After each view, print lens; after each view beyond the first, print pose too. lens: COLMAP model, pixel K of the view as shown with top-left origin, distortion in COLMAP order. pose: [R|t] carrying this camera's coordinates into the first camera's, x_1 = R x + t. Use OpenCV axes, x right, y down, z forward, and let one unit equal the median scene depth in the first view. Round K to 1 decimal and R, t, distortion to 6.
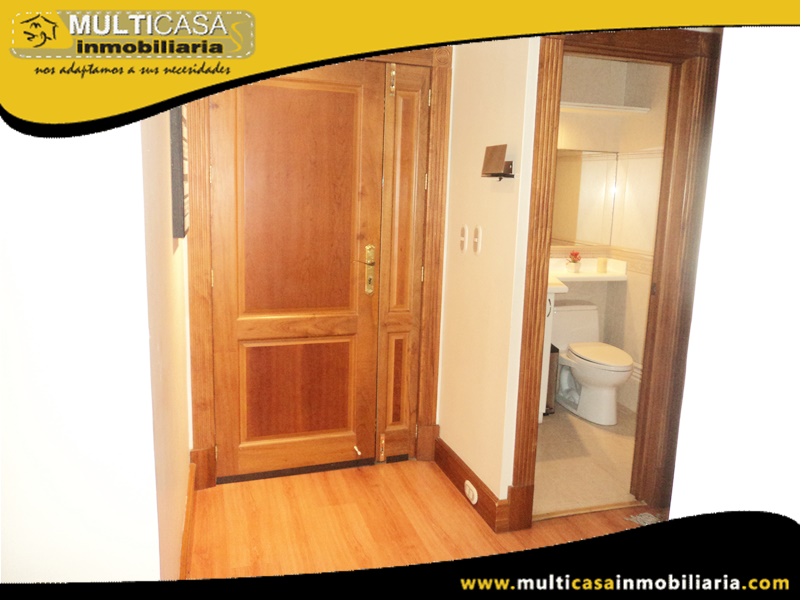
lens RADIAL K [[647.7, 0, 401.3], [0, 647.7, 299.4], [0, 0, 1]] dist [0.008024, 0.004587]
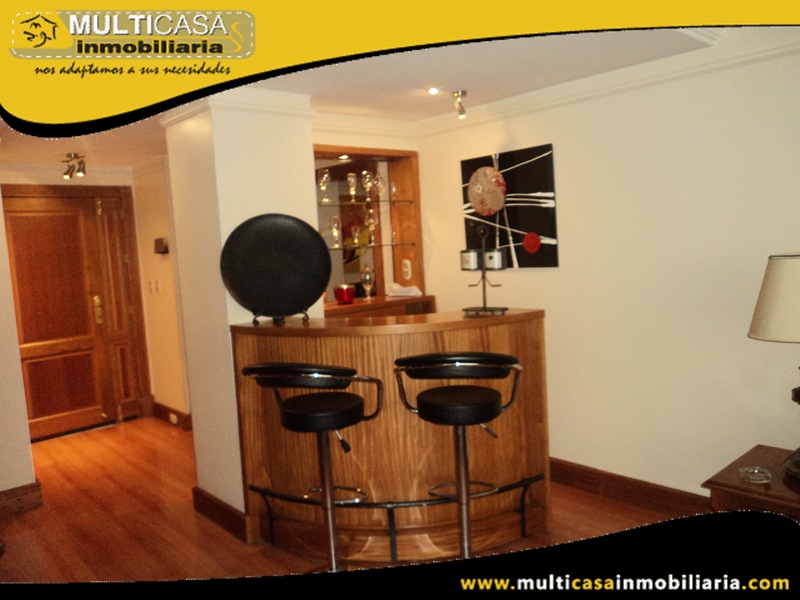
lens RADIAL K [[646.9, 0, 399.0], [0, 646.9, 298.8], [0, 0, 1]] dist [0.008024, 0.004587]
pose [[0.910226, -0.123093, 0.395395, 0.002451], [0.157047, 0.986084, -0.054548, 0.145969], [-0.383178, 0.111746, 0.916890, -0.925640]]
